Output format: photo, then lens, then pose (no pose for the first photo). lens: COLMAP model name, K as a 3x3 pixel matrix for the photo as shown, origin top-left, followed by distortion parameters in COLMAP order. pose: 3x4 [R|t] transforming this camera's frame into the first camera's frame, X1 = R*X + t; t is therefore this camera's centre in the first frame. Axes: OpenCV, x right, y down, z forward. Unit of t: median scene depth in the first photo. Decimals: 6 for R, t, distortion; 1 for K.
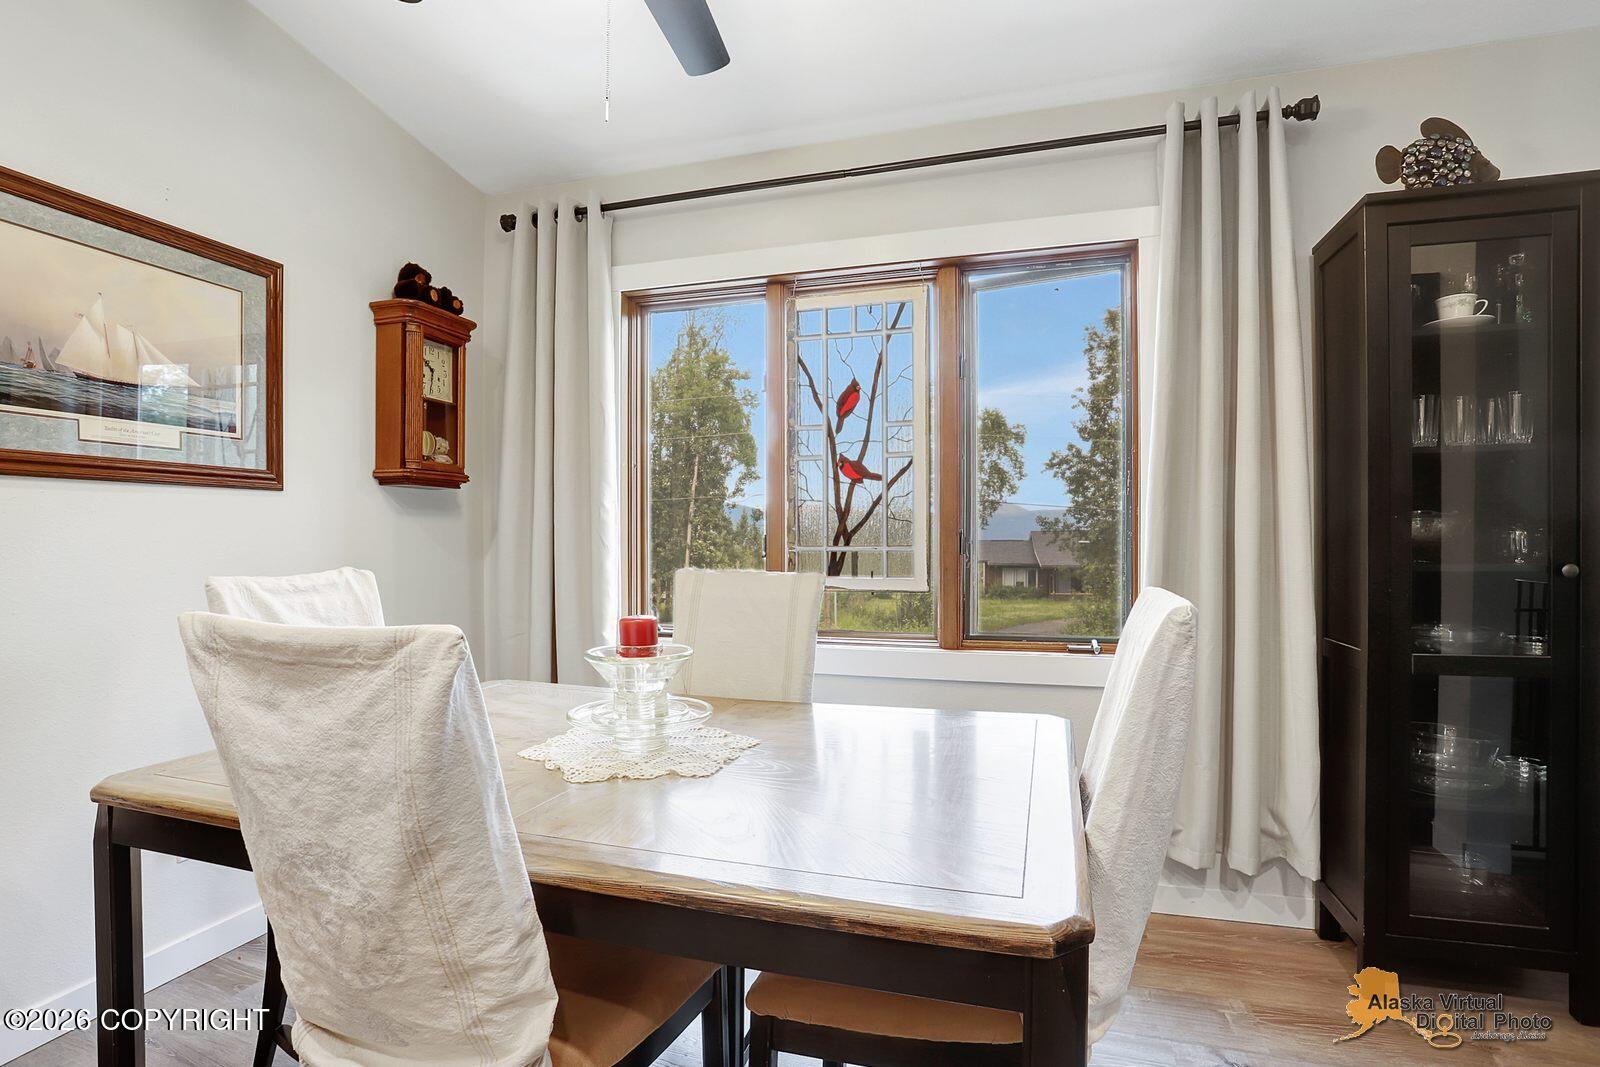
lens RADIAL K [[780.4, 0, 803.3], [0, 780.4, 532.9], [0, 0, 1]] dist [-0.018546, 0.001073]
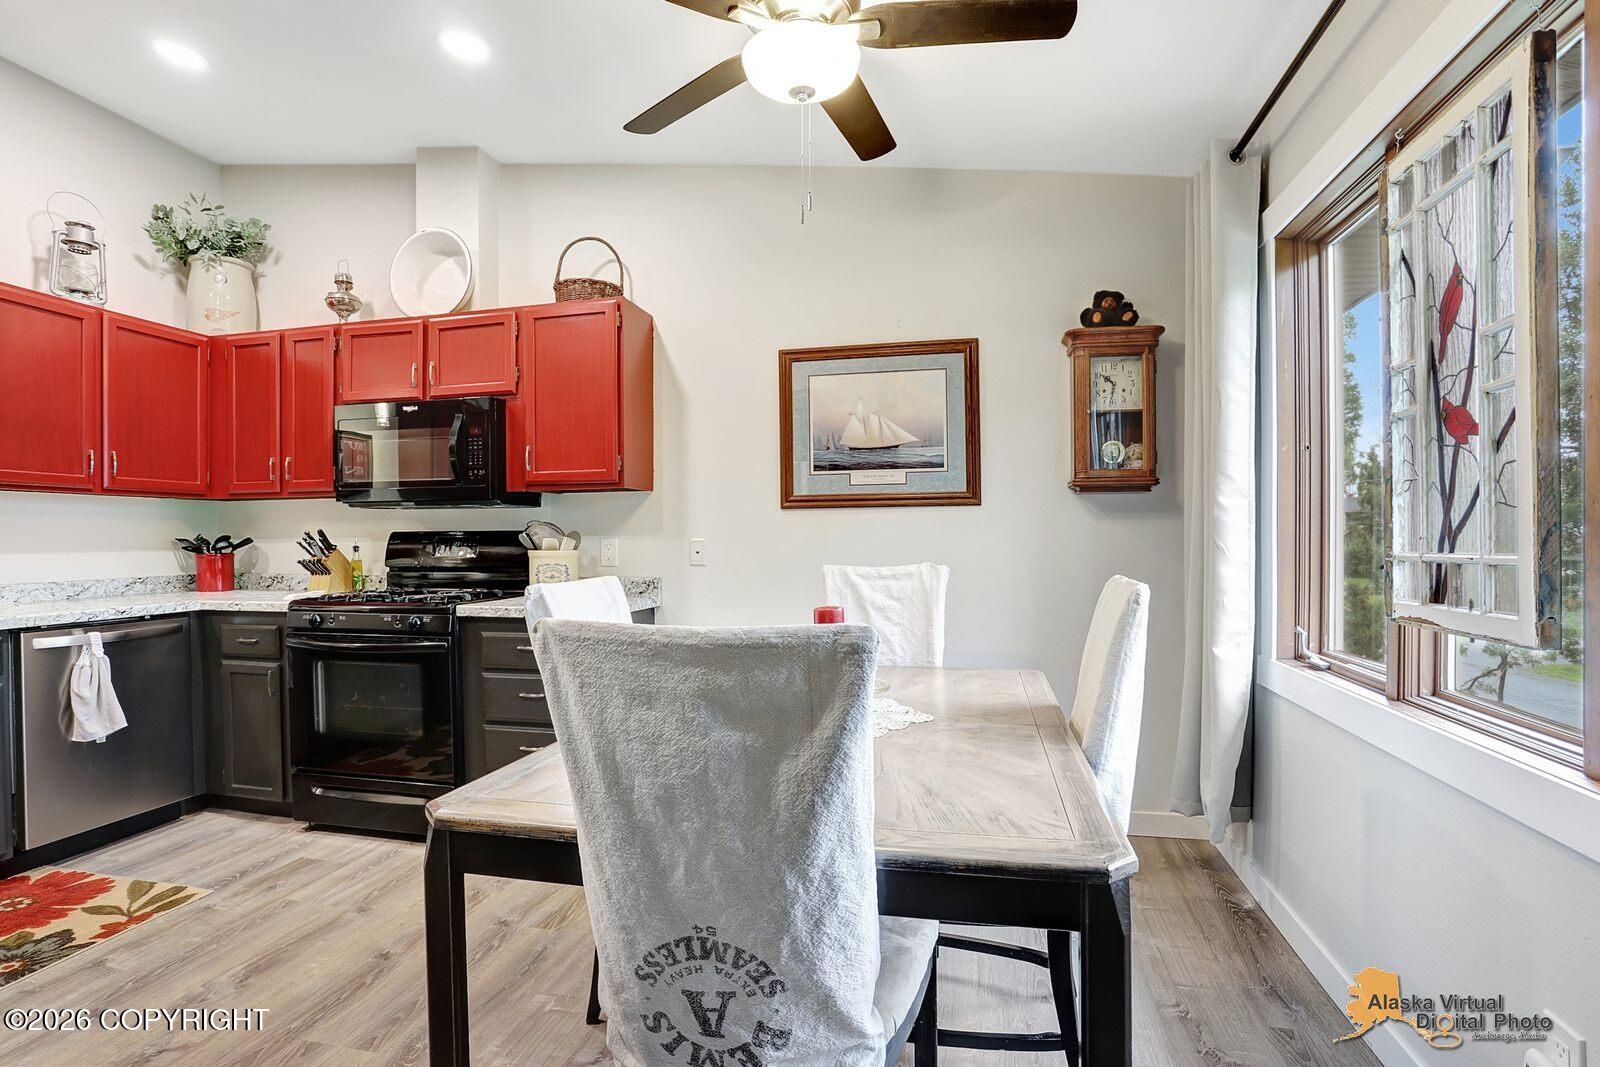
lens RADIAL K [[830.0, 0, 792.3], [0, 830.0, 547.0], [0, 0, 1]] dist [-0.068722, 0.030350]
pose [[0.088273, 0.007613, -0.996067, 0.623038], [0.011741, 0.999893, 0.008683, 0.000754], [0.996027, -0.012462, 0.088174, 0.464592]]
